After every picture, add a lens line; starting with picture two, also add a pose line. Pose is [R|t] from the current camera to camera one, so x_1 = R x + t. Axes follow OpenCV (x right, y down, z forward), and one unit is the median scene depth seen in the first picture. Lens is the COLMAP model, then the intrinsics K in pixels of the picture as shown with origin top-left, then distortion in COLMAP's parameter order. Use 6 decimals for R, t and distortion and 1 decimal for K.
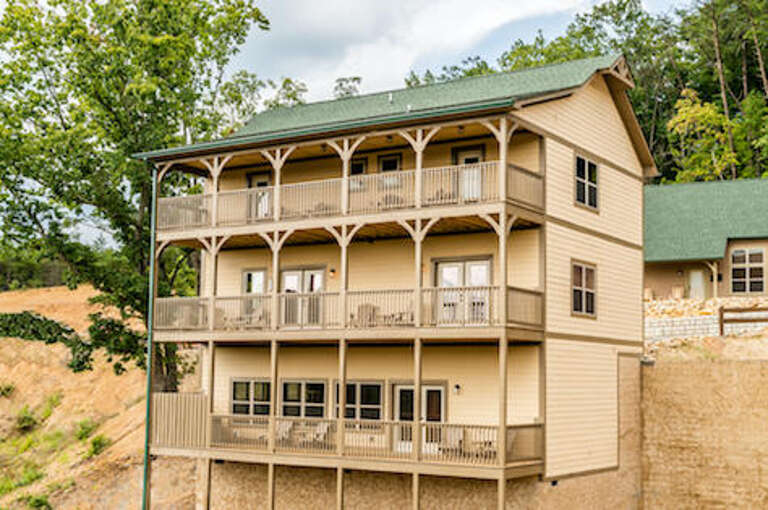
lens RADIAL K [[1077.1, 0, 384.2], [0, 1077.1, 233.4], [0, 0, 1]] dist [-0.644832, 0.067470]
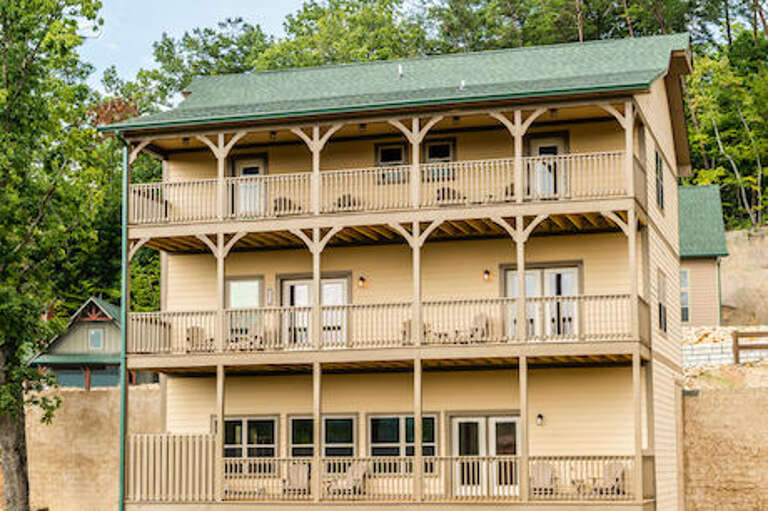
lens RADIAL K [[1146.2, 0, 383.1], [0, 1146.2, 228.7], [0, 0, 1]] dist [0.031440, -2.097933]
pose [[0.968613, 0.026296, 0.247177, -0.238907], [-0.020252, 0.999431, -0.026960, 0.018526], [-0.247746, 0.021108, 0.968595, 0.131291]]
